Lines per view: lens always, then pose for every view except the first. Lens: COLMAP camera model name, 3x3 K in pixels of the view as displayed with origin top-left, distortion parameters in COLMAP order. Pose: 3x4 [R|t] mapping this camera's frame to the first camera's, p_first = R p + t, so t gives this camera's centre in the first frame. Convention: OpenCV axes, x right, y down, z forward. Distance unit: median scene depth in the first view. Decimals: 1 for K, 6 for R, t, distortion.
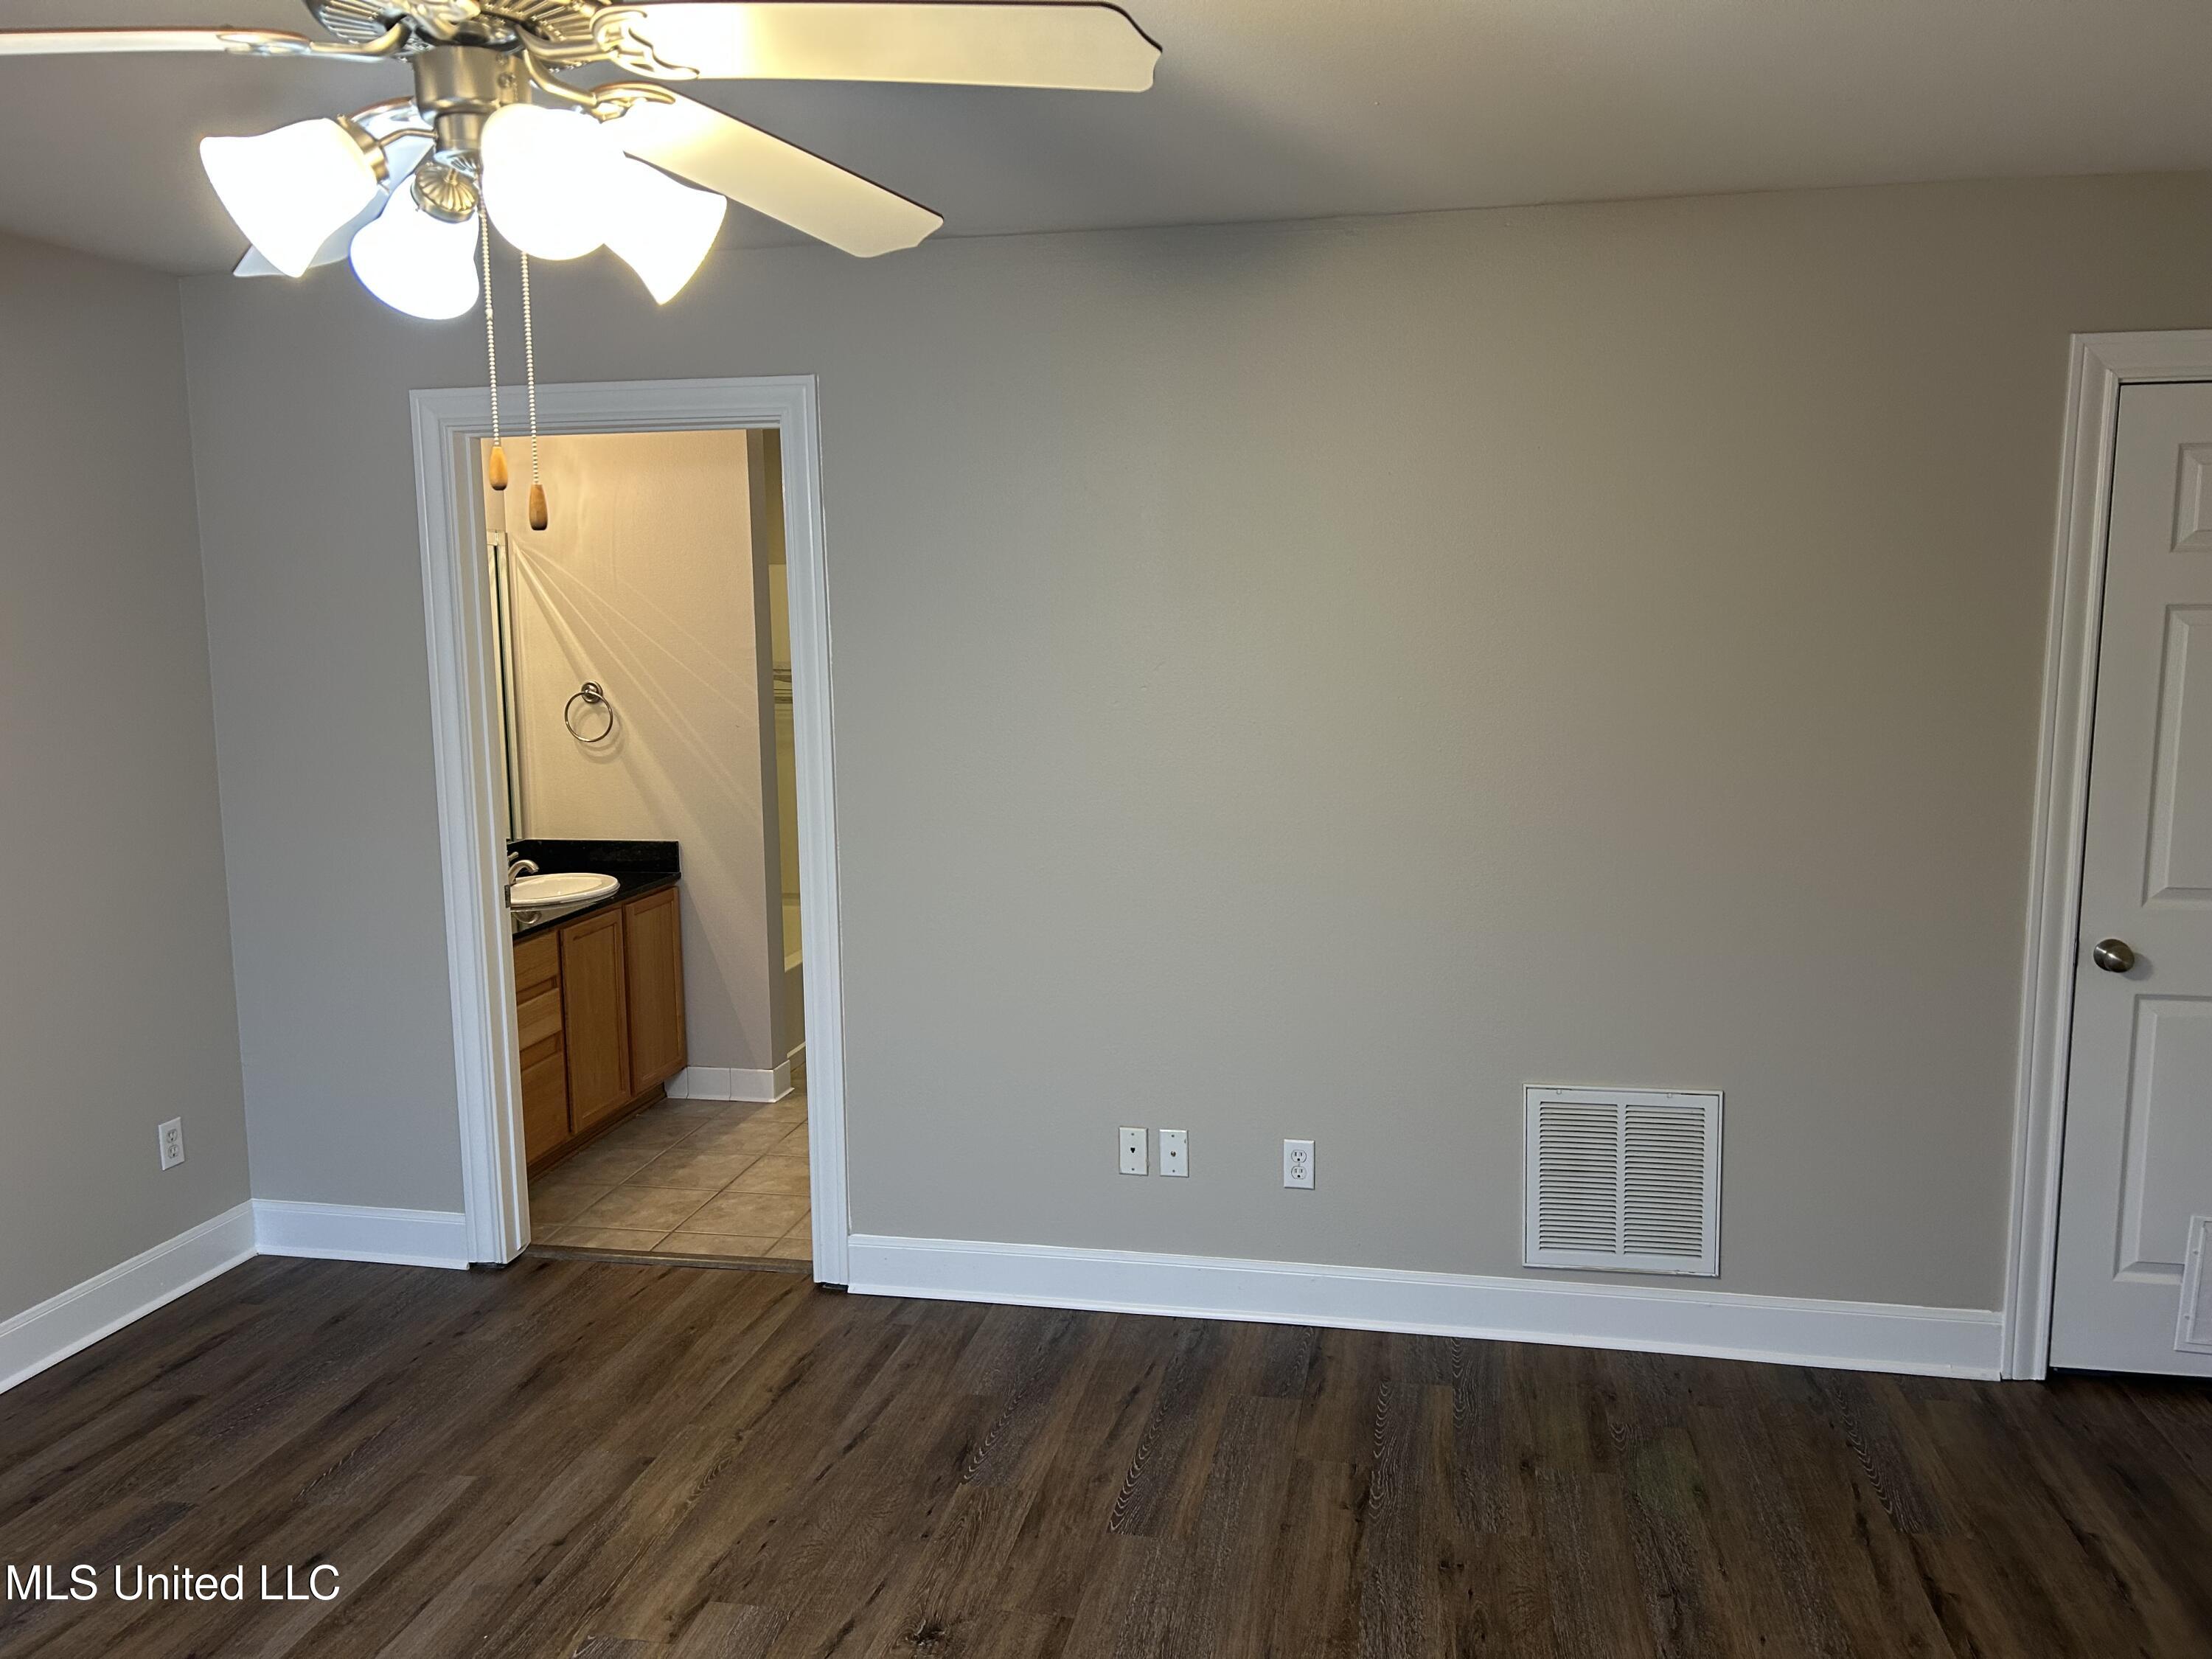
lens RADIAL K [[1663.9, 0, 1101.3], [0, 1663.9, 835.6], [0, 0, 1]] dist [0.070992, -0.077420]
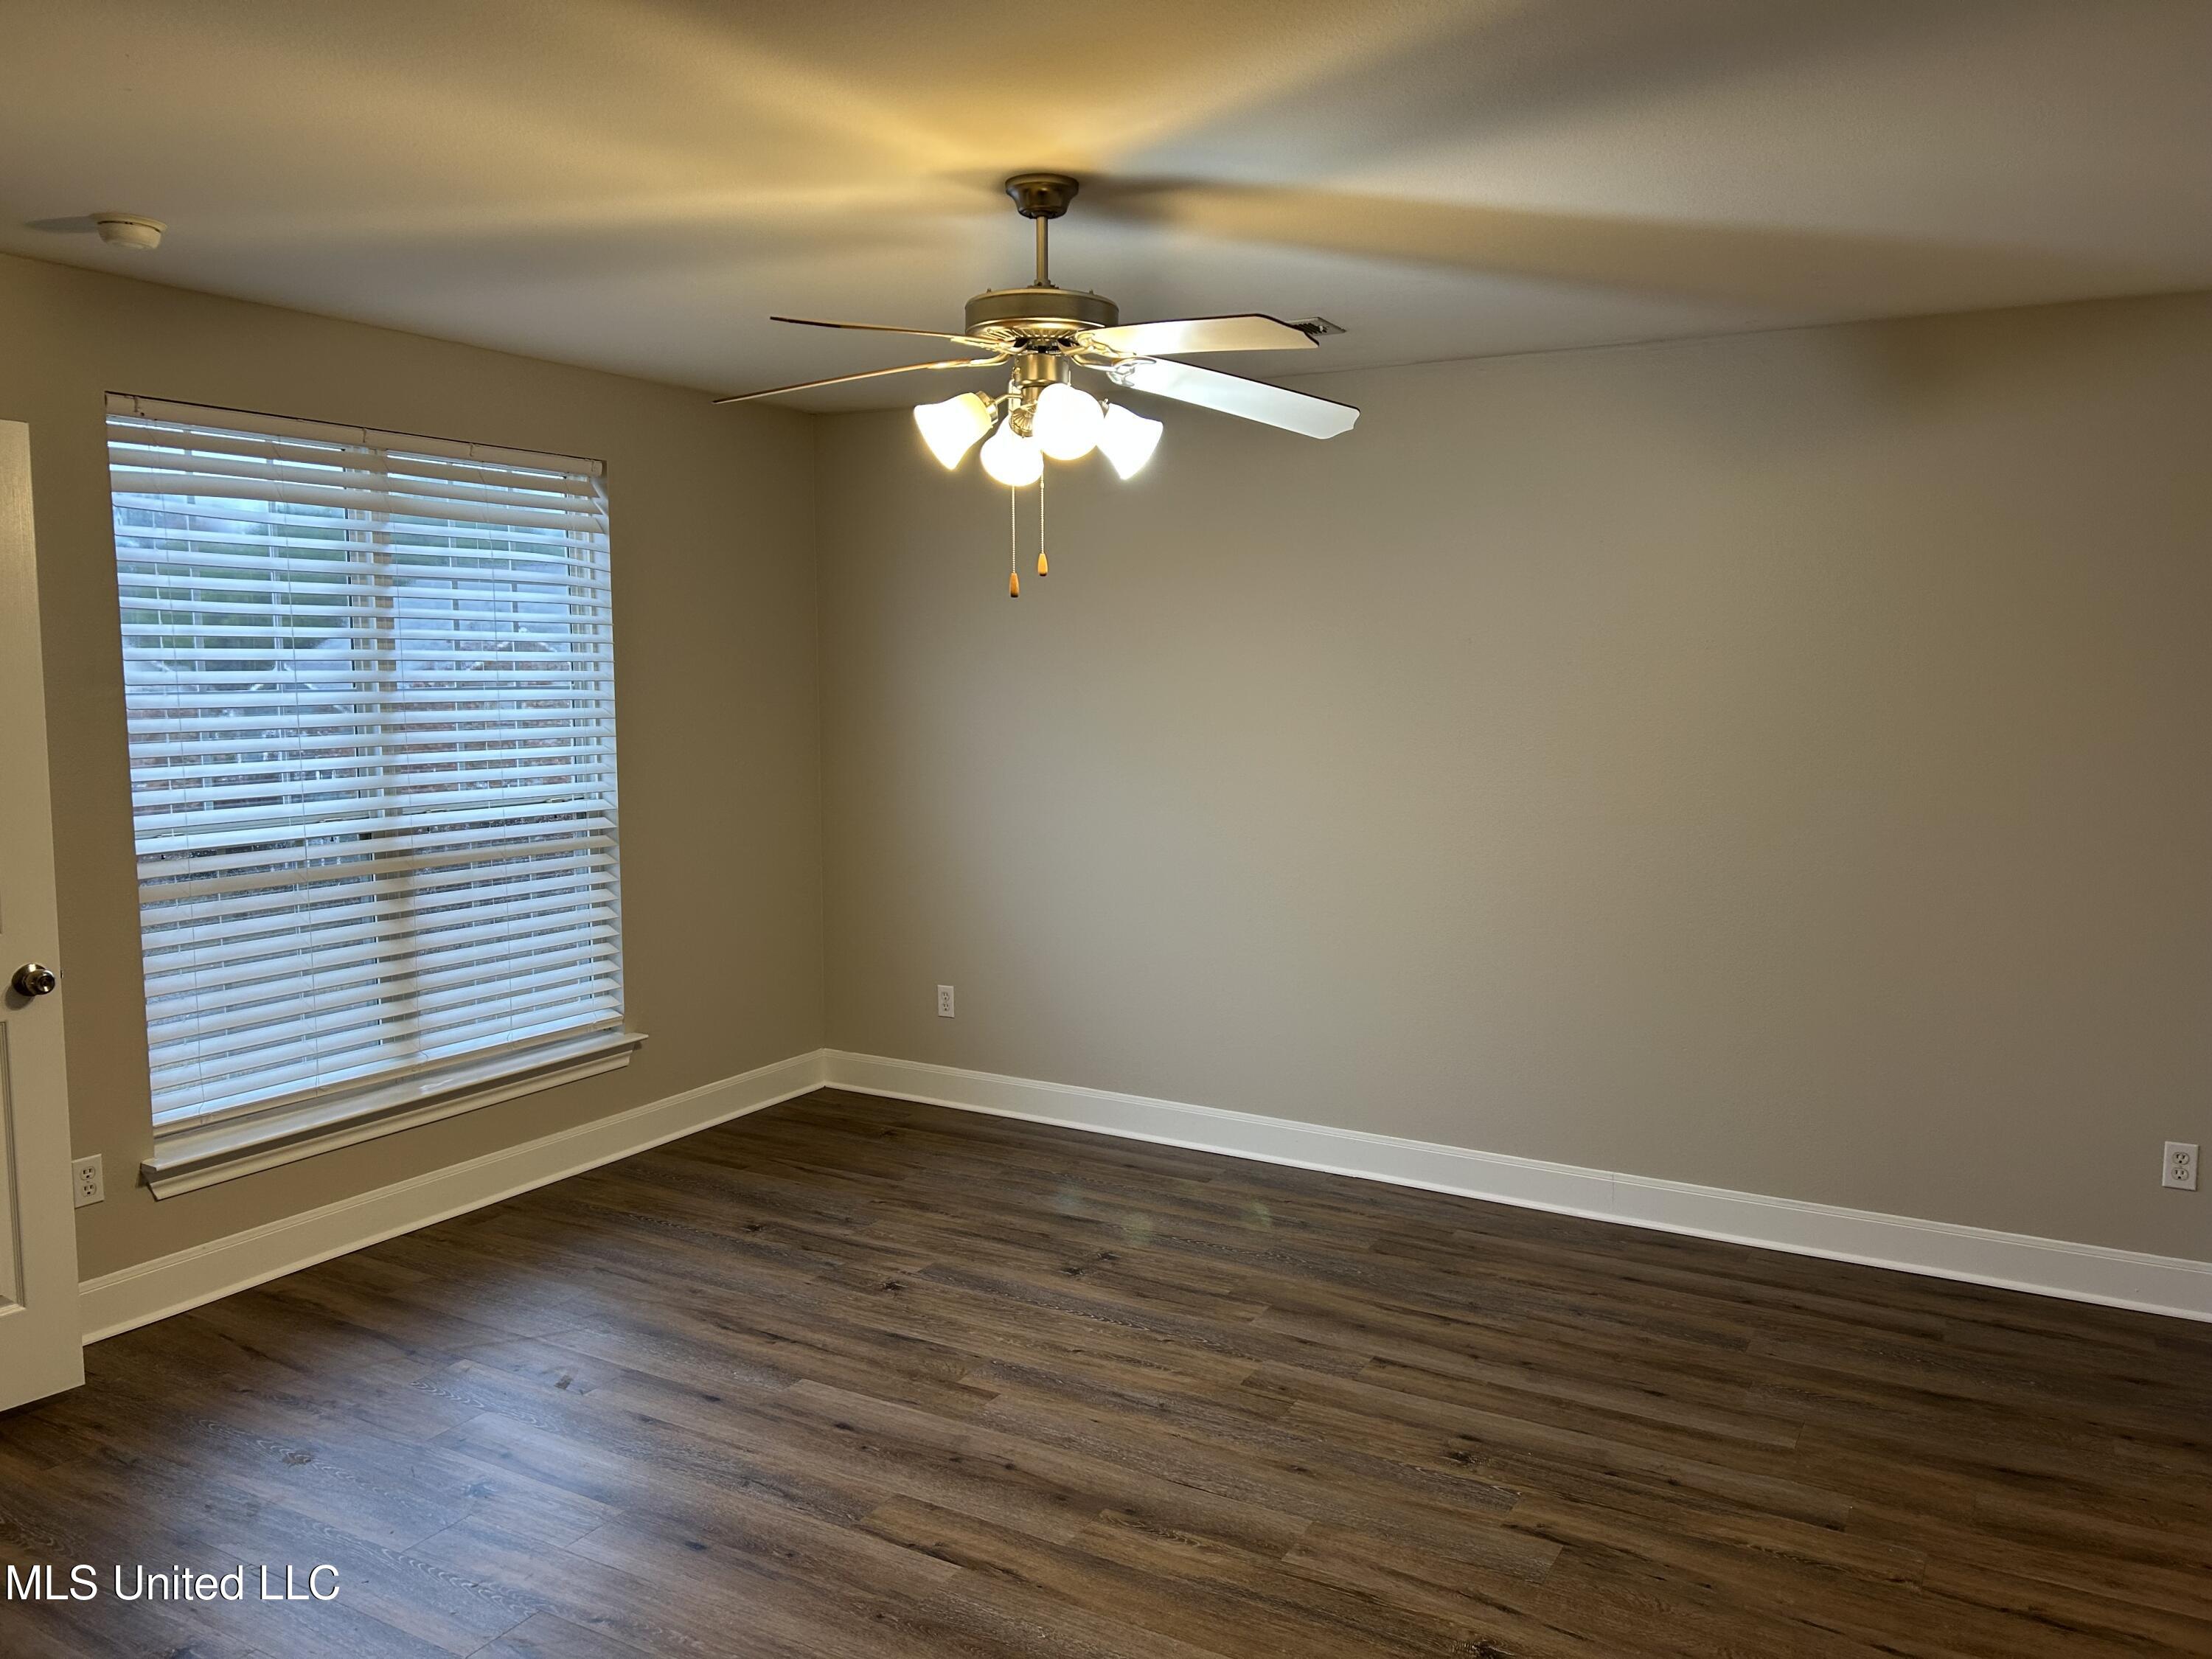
lens RADIAL K [[1678.1, 0, 1116.6], [0, 1678.1, 803.3], [0, 0, 1]] dist [0.074419, -0.090147]
pose [[-0.310206, 0.092220, -0.946186, 0.637739], [-0.128492, 0.982084, 0.137845, -0.094606], [0.941946, 0.164338, -0.292799, 0.735654]]
